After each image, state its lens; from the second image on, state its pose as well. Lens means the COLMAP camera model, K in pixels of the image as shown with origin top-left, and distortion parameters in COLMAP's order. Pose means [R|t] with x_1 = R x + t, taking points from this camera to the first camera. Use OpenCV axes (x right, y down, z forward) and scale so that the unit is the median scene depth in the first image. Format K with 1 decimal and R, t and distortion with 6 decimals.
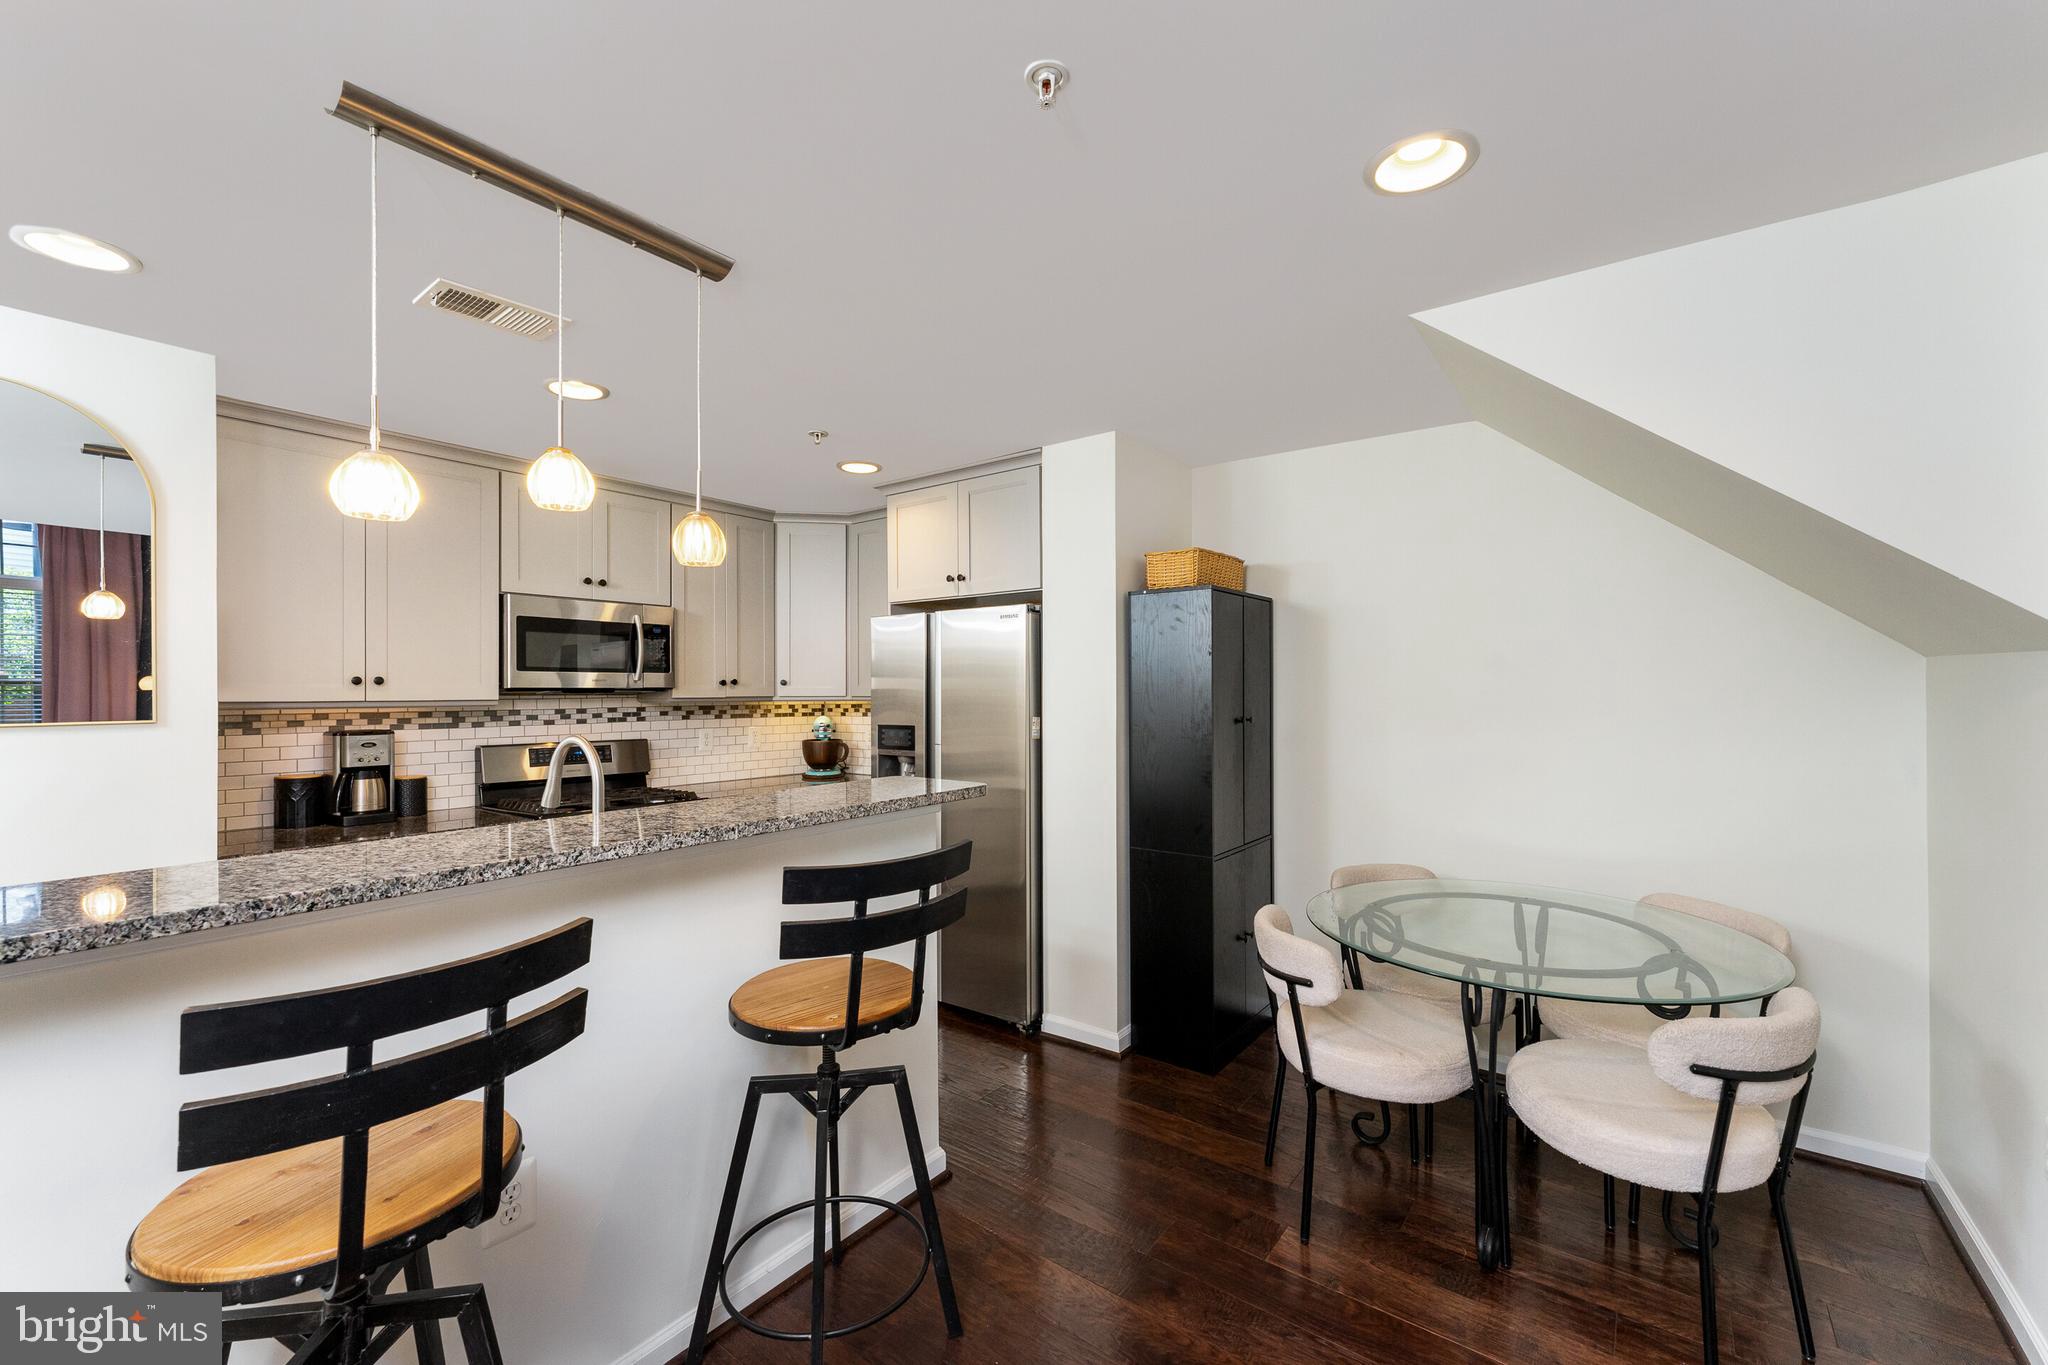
lens RADIAL K [[833.9, 0, 1014.6], [0, 833.9, 682.8], [0, 0, 1]] dist [0.001215, 0.000406]
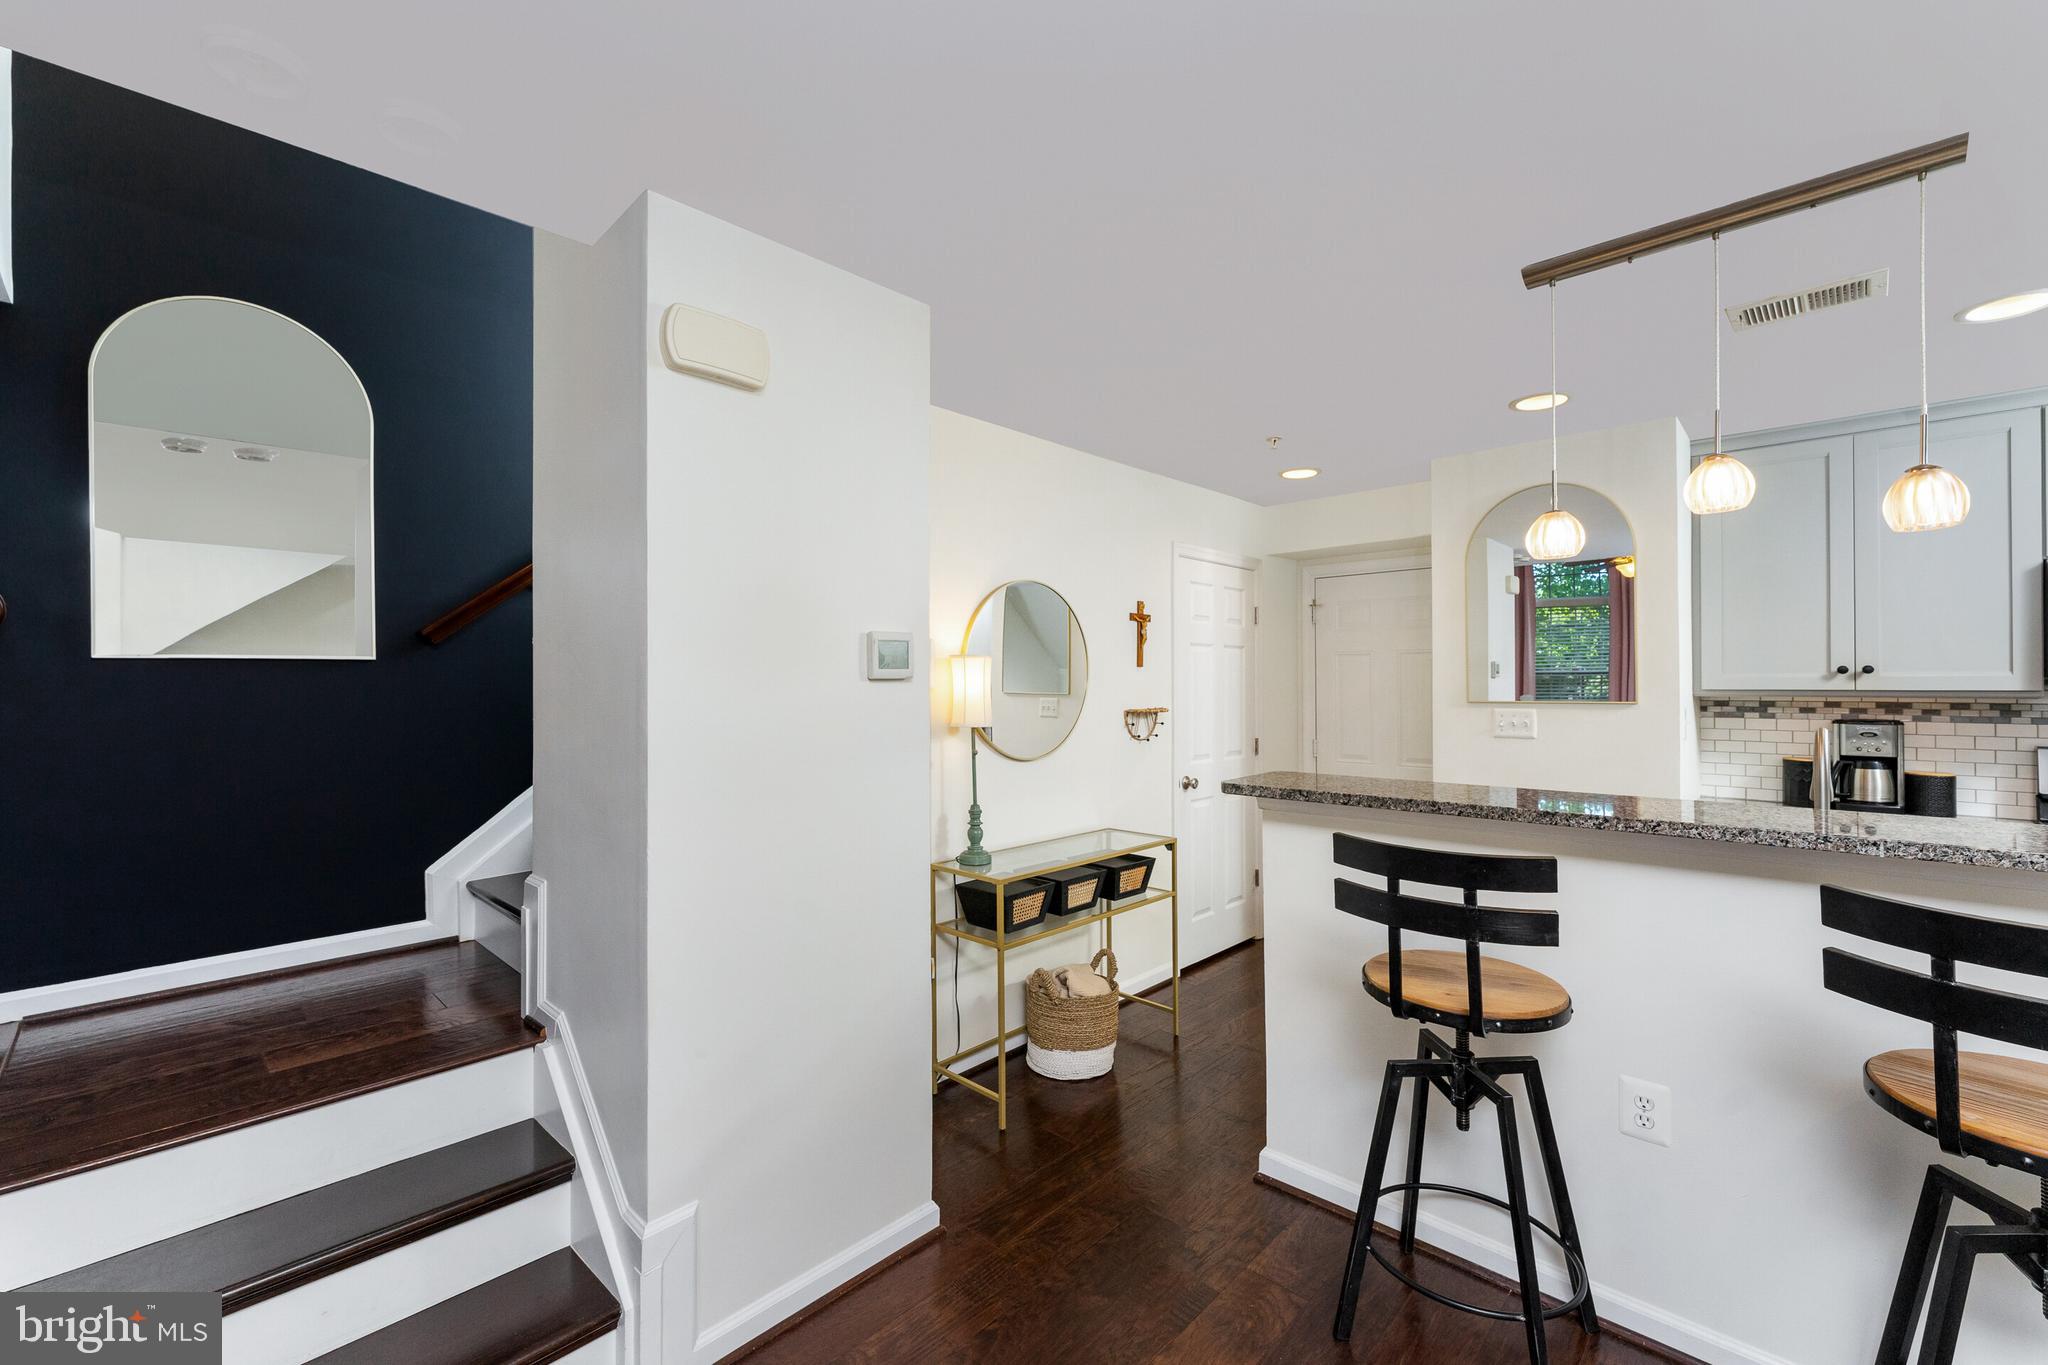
lens RADIAL K [[833.9, 0, 1029.9], [0, 833.9, 676.4], [0, 0, 1]] dist [0.001215, 0.000406]
pose [[-0.121758, -0.003316, -0.992554, 0.336200], [0.010713, 0.999932, -0.004655, -0.000655], [0.992502, -0.011200, -0.121715, 0.136206]]
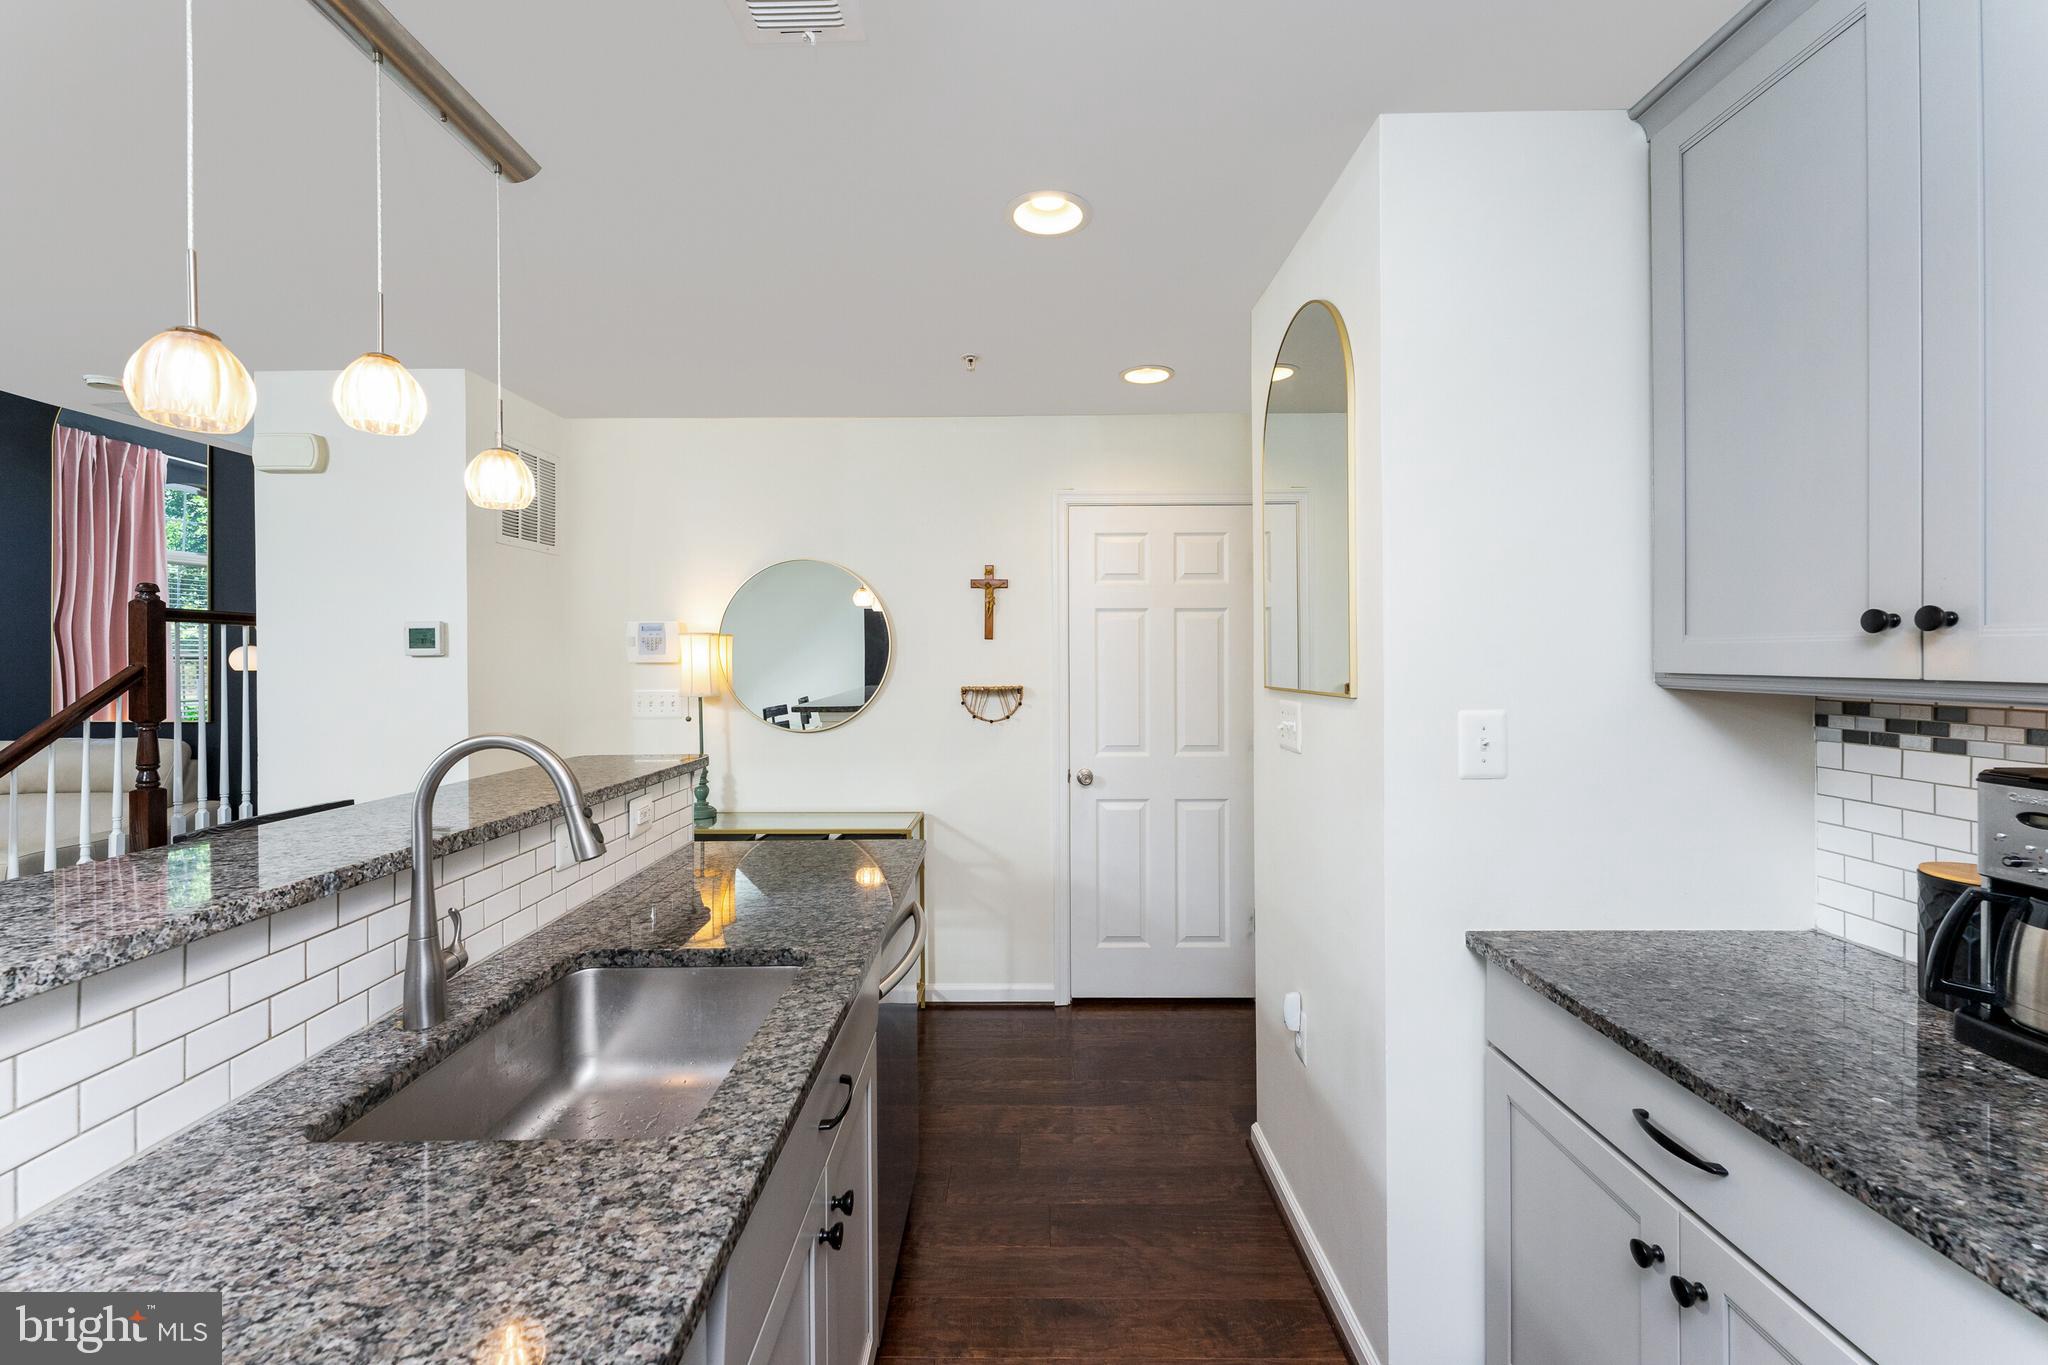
lens RADIAL K [[833.9, 0, 1017.5], [0, 833.9, 652.4], [0, 0, 1]] dist [0.001215, 0.000406]
pose [[-0.810454, 0.008421, -0.585742, -0.286174], [0.015763, 0.999848, -0.007435, 0.007056], [0.585591, -0.015259, -0.810463, 1.045954]]
